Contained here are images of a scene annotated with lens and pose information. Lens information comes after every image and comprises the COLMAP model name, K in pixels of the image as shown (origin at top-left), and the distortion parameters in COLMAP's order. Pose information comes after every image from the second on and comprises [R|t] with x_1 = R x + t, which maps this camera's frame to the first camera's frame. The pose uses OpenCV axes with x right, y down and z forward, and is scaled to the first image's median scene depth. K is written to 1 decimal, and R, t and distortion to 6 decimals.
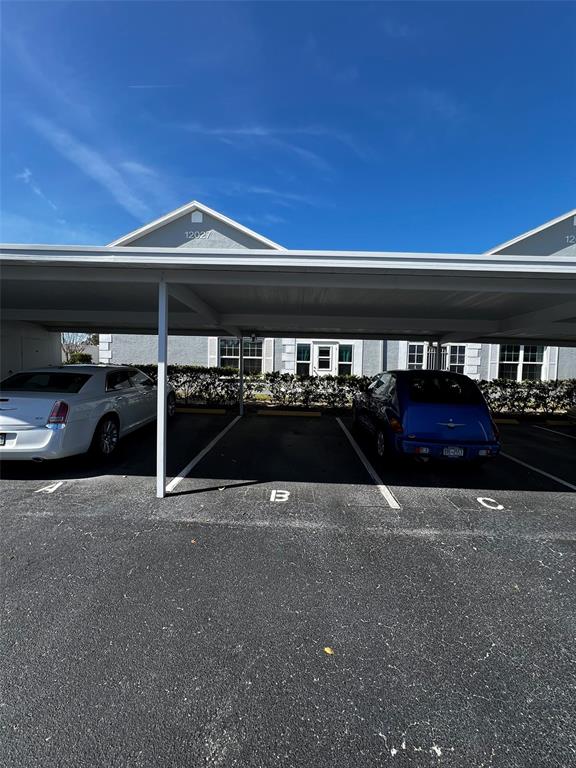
lens RADIAL K [[307.7, 0, 291.5], [0, 307.7, 380.1], [0, 0, 1]] dist [-0.002193, -0.000190]
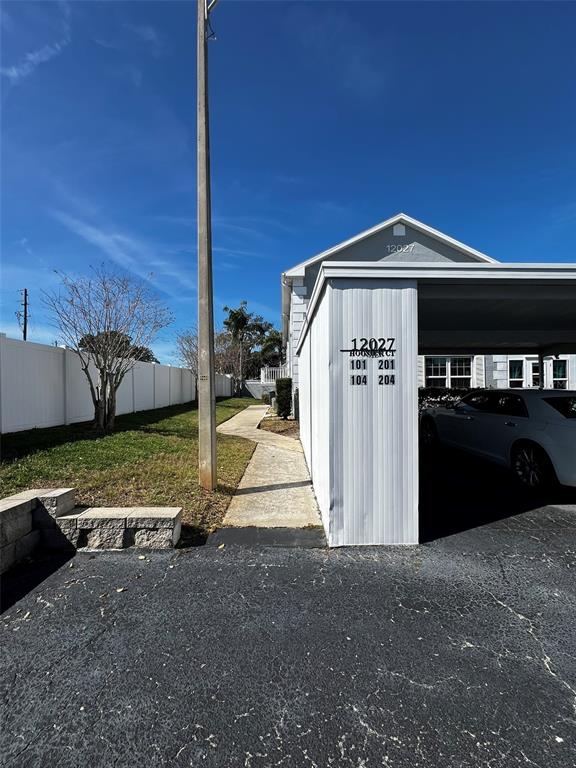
lens RADIAL K [[344.3, 0, 276.1], [0, 344.3, 394.6], [0, 0, 1]] dist [-0.010000, 0.003458]
pose [[0.998670, -0.033599, 0.039109, -0.761510], [0.034593, 0.999088, -0.025013, -0.012313], [-0.038233, 0.026332, 0.998922, -0.022929]]
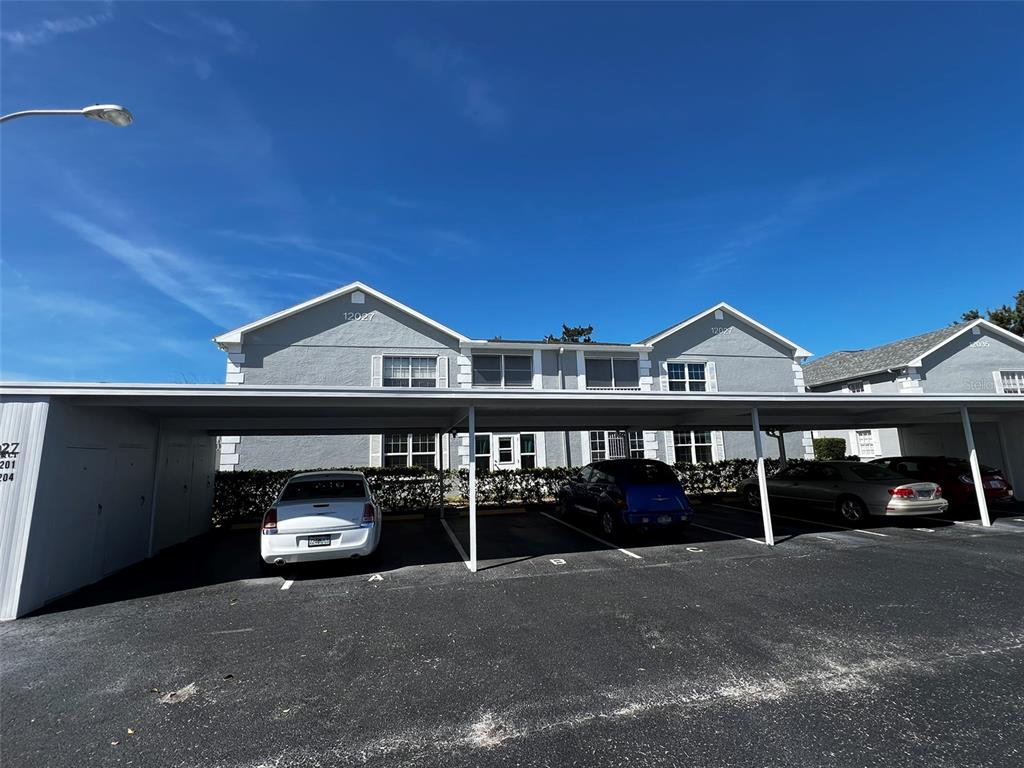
lens RADIAL K [[459.0, 0, 503.6], [0, 459.0, 373.2], [0, 0, 1]] dist [-0.010000, 0.003458]
pose [[0.965546, -0.005861, 0.260168, -0.253210], [0.063518, 0.974817, -0.213767, -0.003520], [-0.252363, 0.222927, 0.941603, -0.322537]]
